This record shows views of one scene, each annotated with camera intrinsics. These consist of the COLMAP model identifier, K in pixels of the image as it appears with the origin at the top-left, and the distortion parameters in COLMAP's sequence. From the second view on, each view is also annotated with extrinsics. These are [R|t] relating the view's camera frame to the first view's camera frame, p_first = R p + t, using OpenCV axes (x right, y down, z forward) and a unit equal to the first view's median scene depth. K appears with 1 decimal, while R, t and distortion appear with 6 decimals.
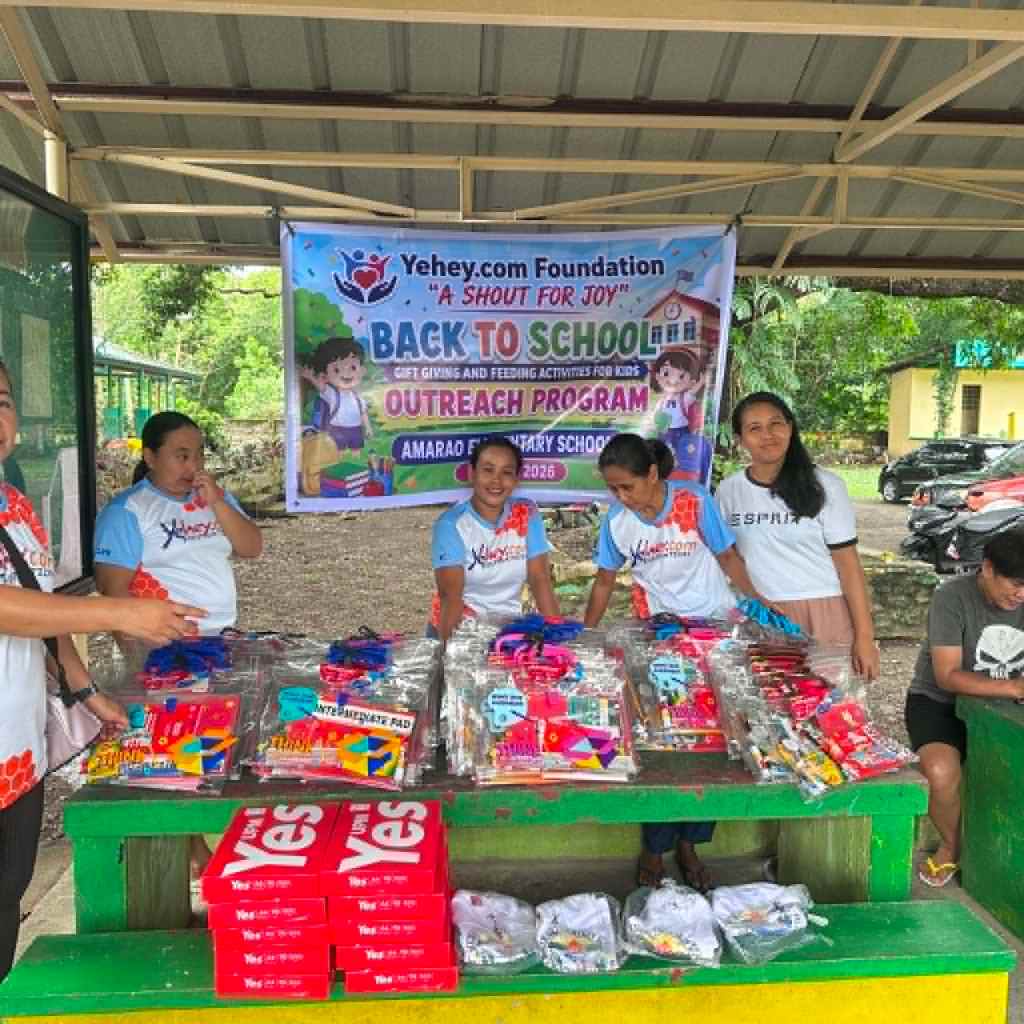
lens RADIAL K [[954.6, 0, 512.0], [0, 954.6, 512.0], [0, 0, 1]] dist [0.164784, -0.334023]
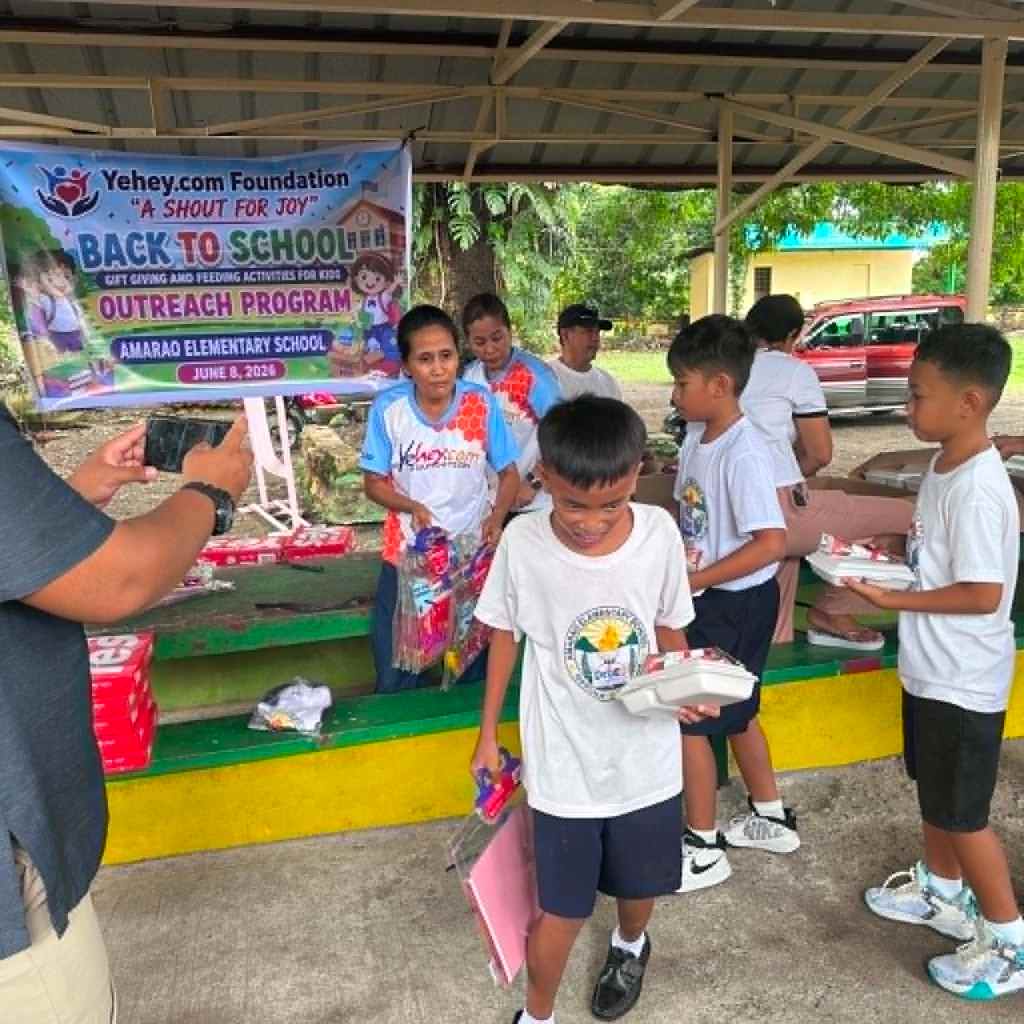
lens RADIAL K [[954.6, 0, 512.0], [0, 954.6, 512.0], [0, 0, 1]] dist [0.164784, -0.334023]
pose [[0.983666, -0.071549, 0.165170, 0.132540], [0.053403, 0.992294, 0.111805, 0.018018], [-0.171897, -0.101158, 0.979907, -0.198385]]
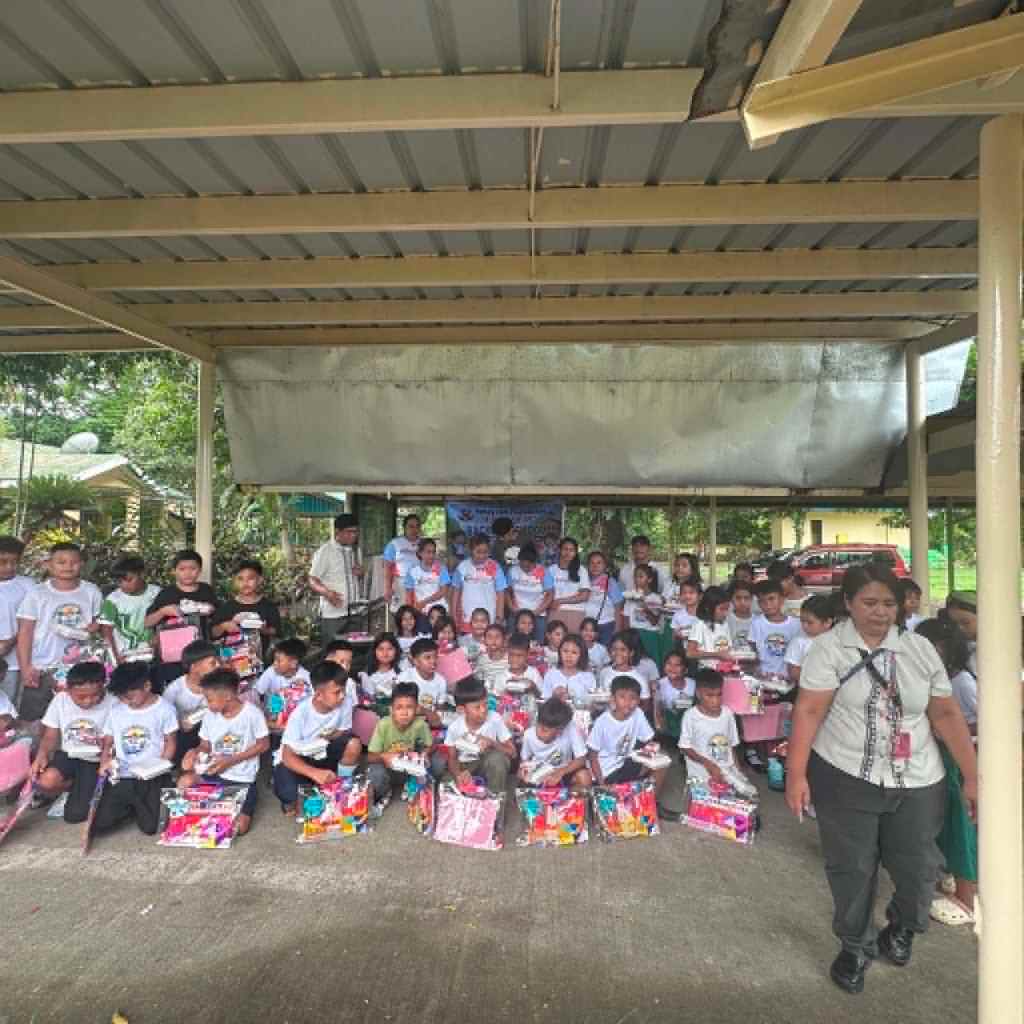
lens RADIAL K [[541.9, 0, 512.0], [0, 541.9, 512.0], [0, 0, 1]] dist [-0.001801, -0.000185]
pose [[0.992783, -0.003053, -0.119884, 0.283341], [-0.013470, 0.990511, -0.136774, 0.036329], [0.119164, 0.137402, 0.983321, -1.068060]]
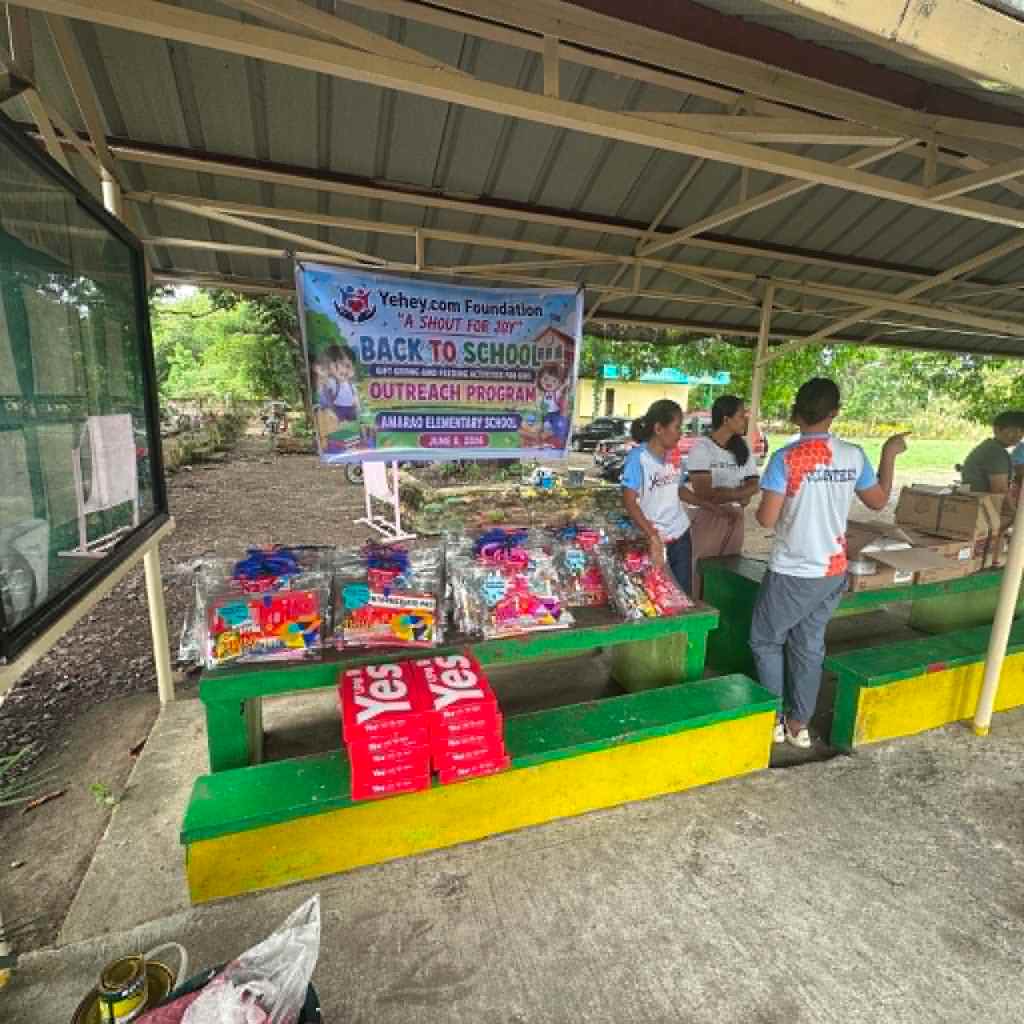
lens RADIAL K [[541.9, 0, 512.0], [0, 541.9, 512.0], [0, 0, 1]] dist [-0.001801, -0.000185]
pose [[0.961092, -0.032885, 0.274265, -0.157437], [0.004587, 0.994651, 0.103186, -0.011541], [-0.276191, -0.097913, 0.956102, 0.107382]]
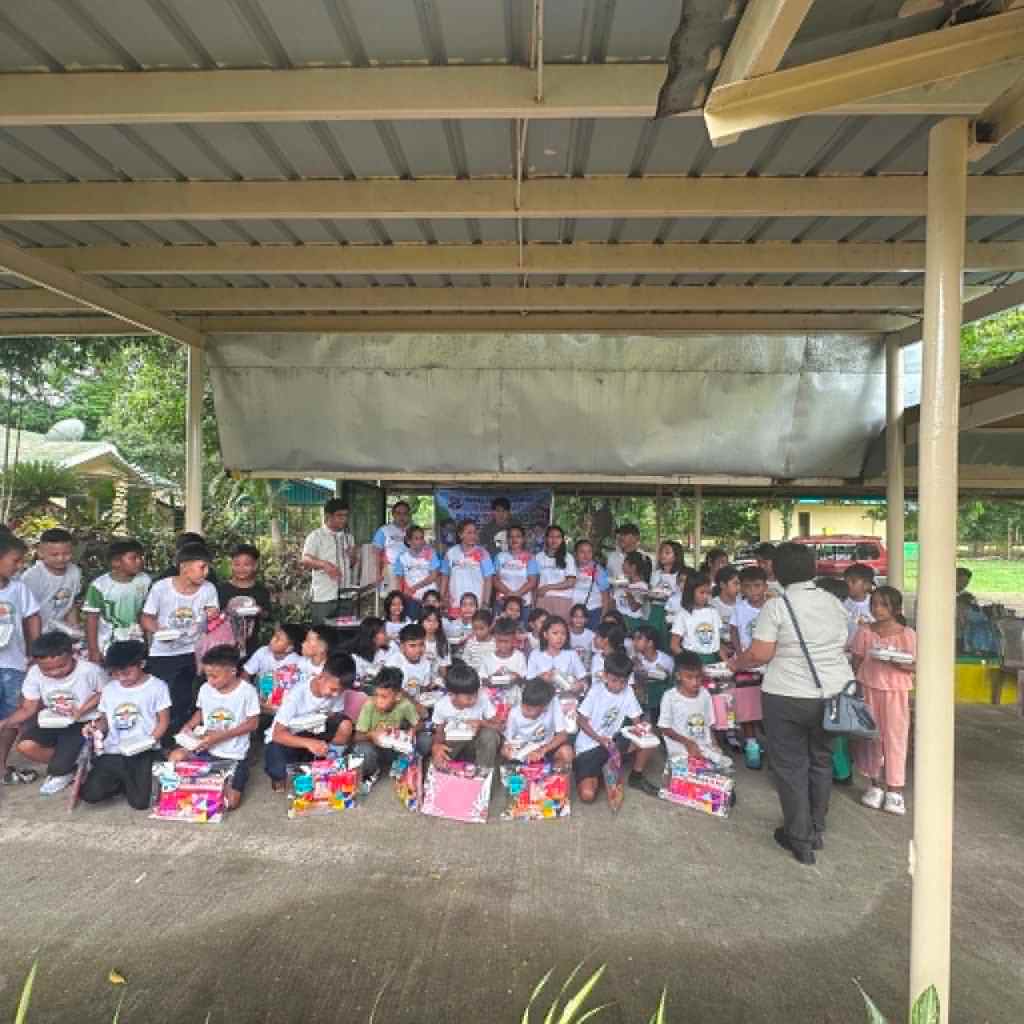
lens RADIAL K [[541.9, 0, 512.0], [0, 541.9, 512.0], [0, 0, 1]] dist [-0.001801, -0.000185]
pose [[0.994568, 0.005058, -0.103963, 0.294091], [-0.017644, 0.992556, -0.120507, 0.048686], [0.102580, 0.121686, 0.987254, -1.085999]]
